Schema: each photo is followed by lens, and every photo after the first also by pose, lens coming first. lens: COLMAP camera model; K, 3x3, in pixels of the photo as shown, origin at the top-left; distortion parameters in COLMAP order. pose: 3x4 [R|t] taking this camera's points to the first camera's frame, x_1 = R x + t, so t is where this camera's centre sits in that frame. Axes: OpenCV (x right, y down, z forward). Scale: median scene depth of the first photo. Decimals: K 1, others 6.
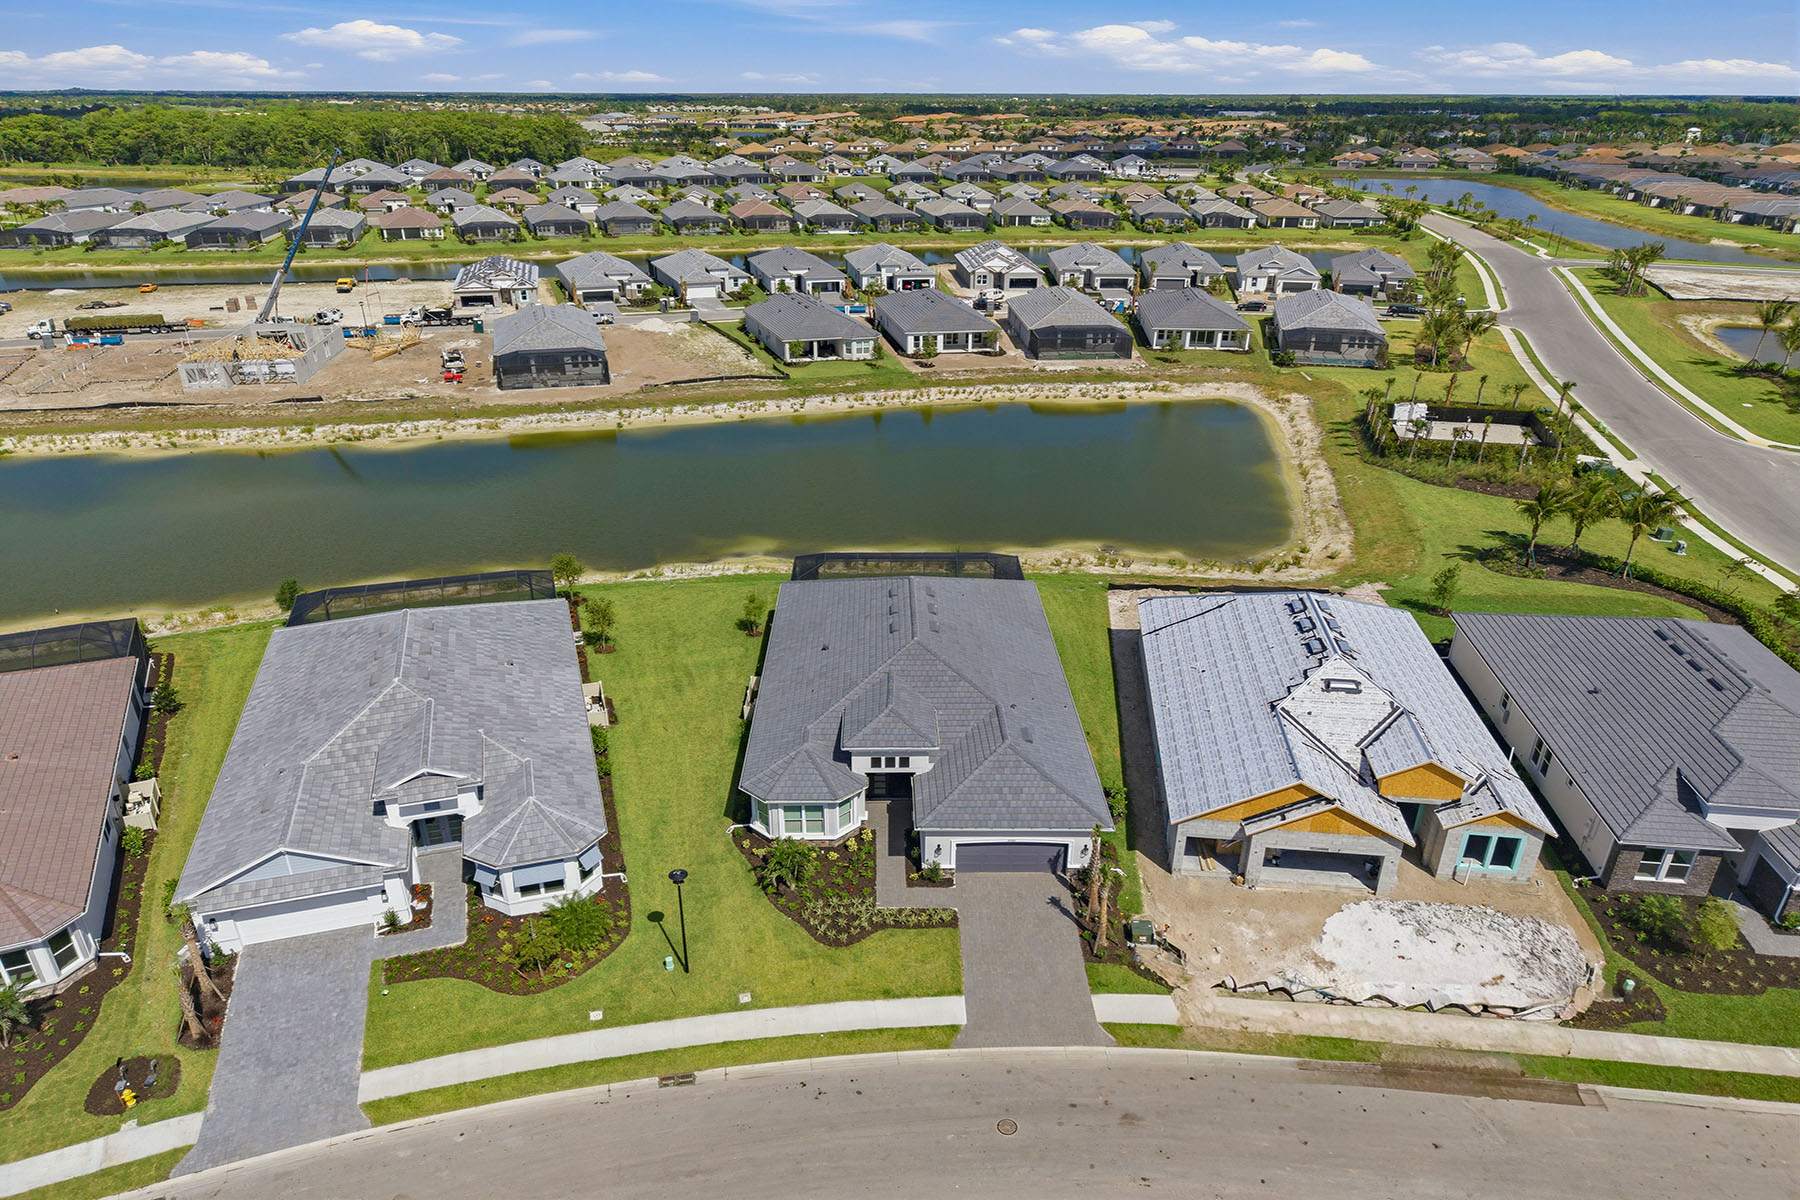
lens RADIAL K [[1254.1, 0, 898.5], [0, 1254.1, 655.9], [0, 0, 1]] dist [0.007244, 0.003404]
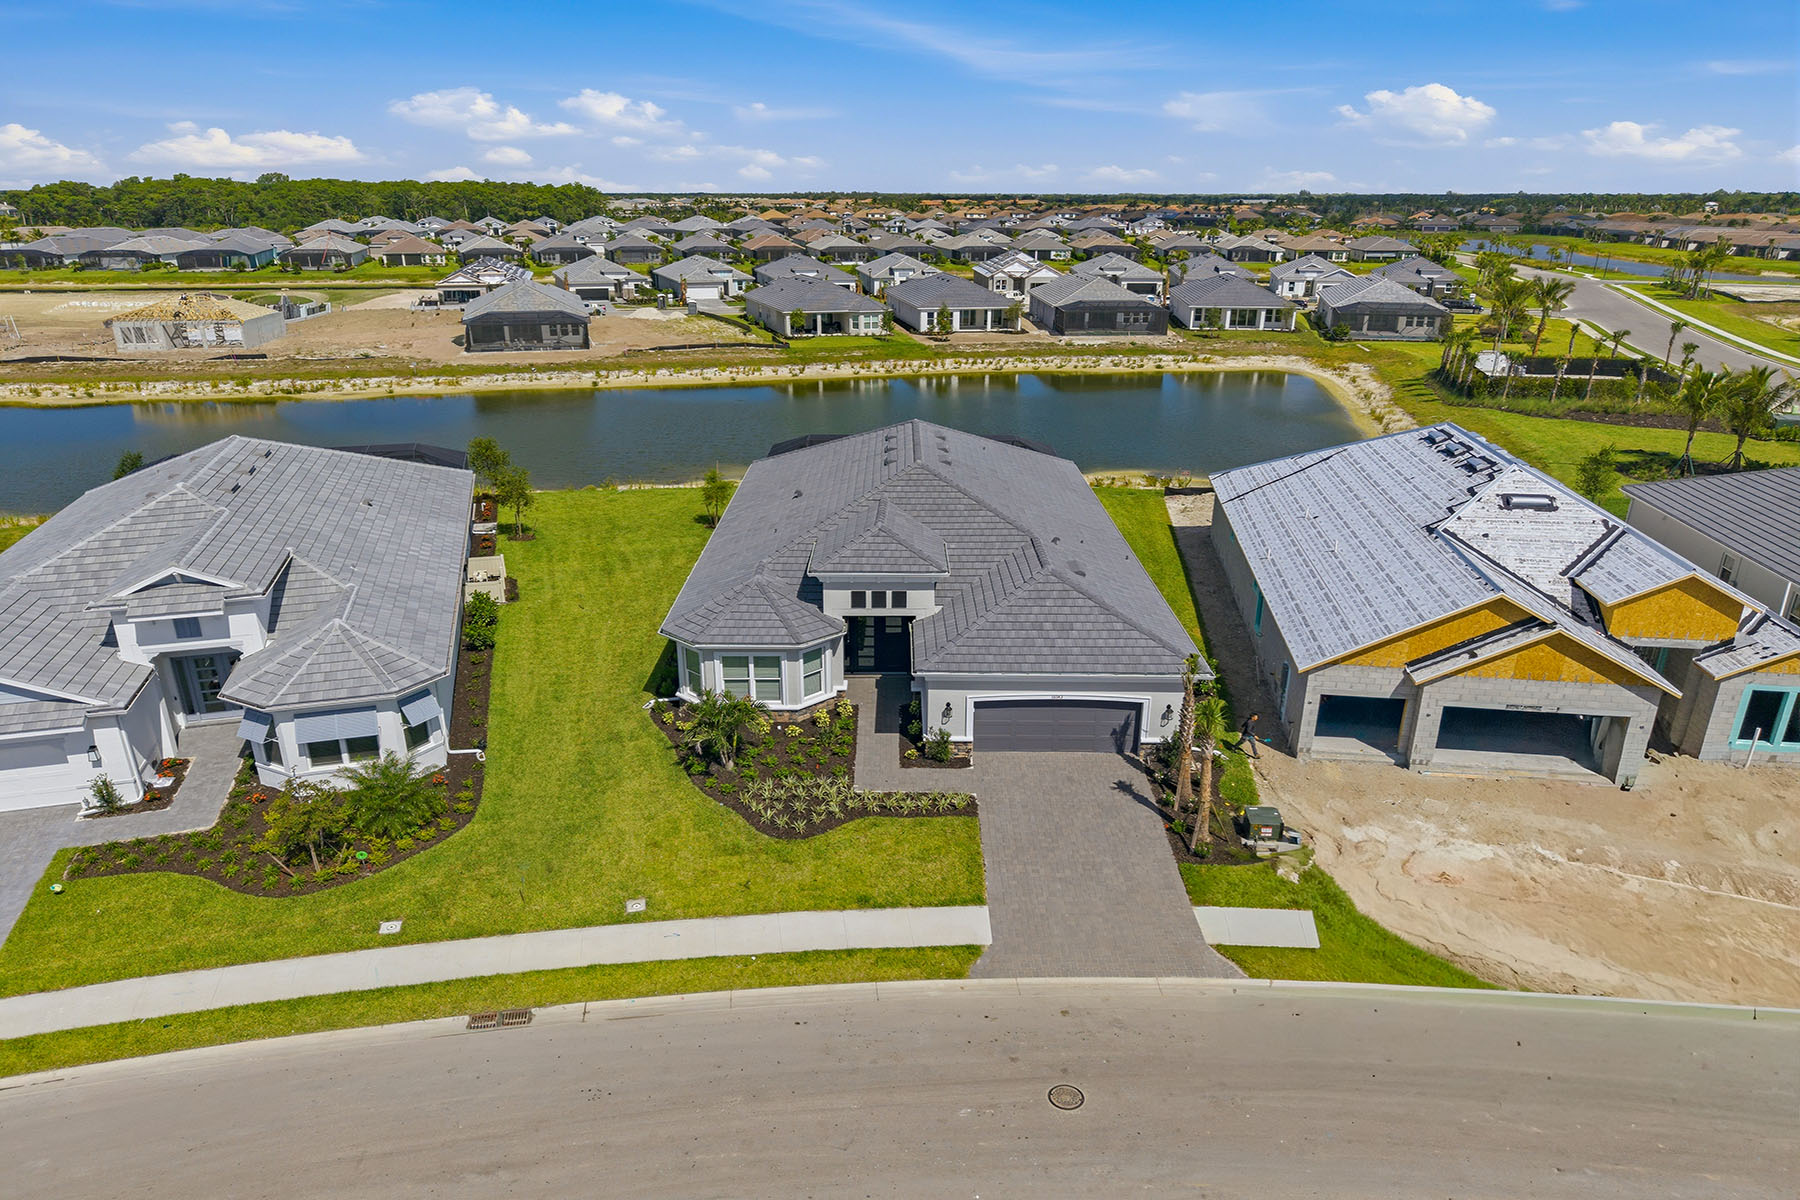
lens RADIAL K [[1227.2, 0, 900.1], [0, 1227.2, 638.6], [0, 0, 1]] dist [0.009225, -0.002121]
pose [[0.999892, 0.004786, -0.013893, 0.014753], [-0.006136, 0.995090, -0.098786, 0.175335], [0.013352, 0.098861, 0.995012, 0.334902]]
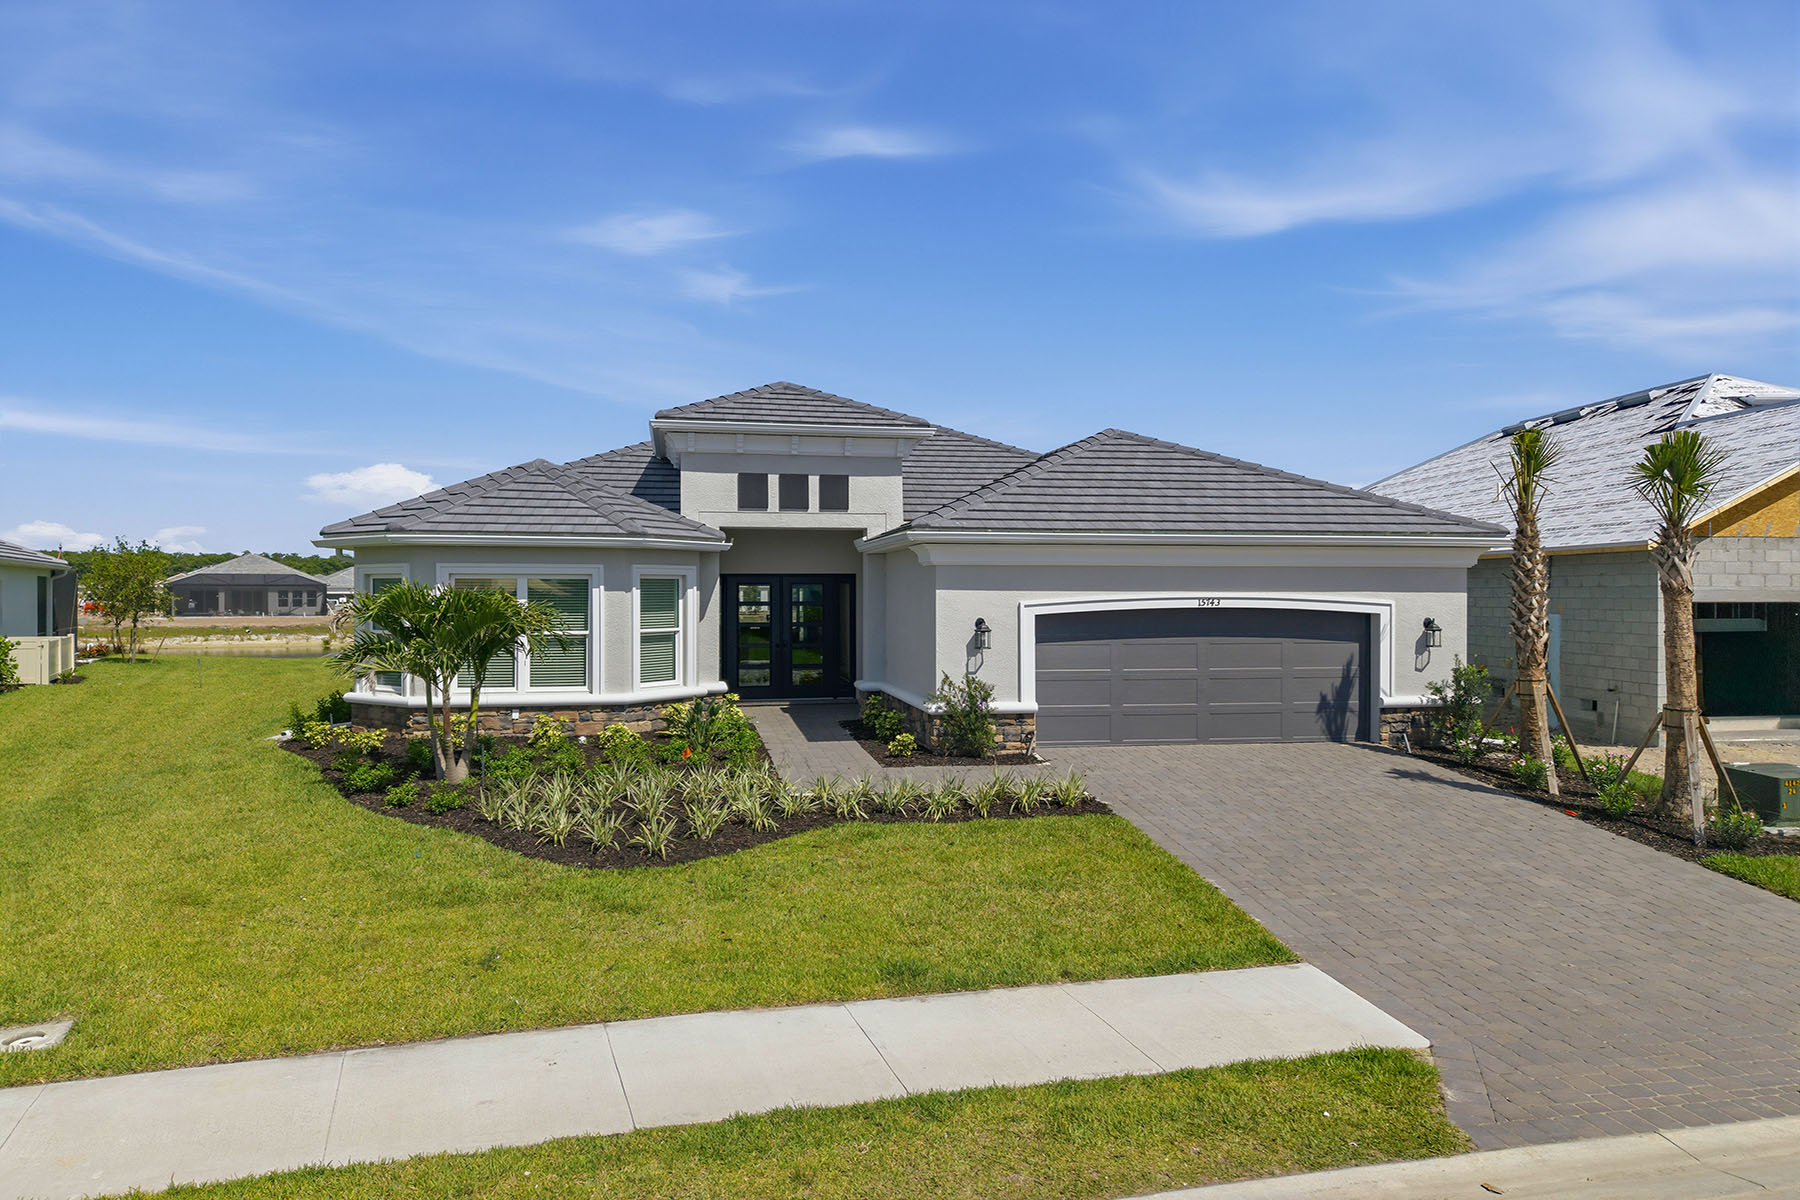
lens RADIAL K [[1209.9, 0, 900.0], [0, 1209.9, 600.0], [0, 0, 1]] dist [0.008669, -0.002291]
pose [[0.985887, -0.007334, 0.167253, -0.034121], [0.078760, 0.901895, -0.424714, 0.258762], [-0.147730, 0.431893, 0.889744, 0.722191]]
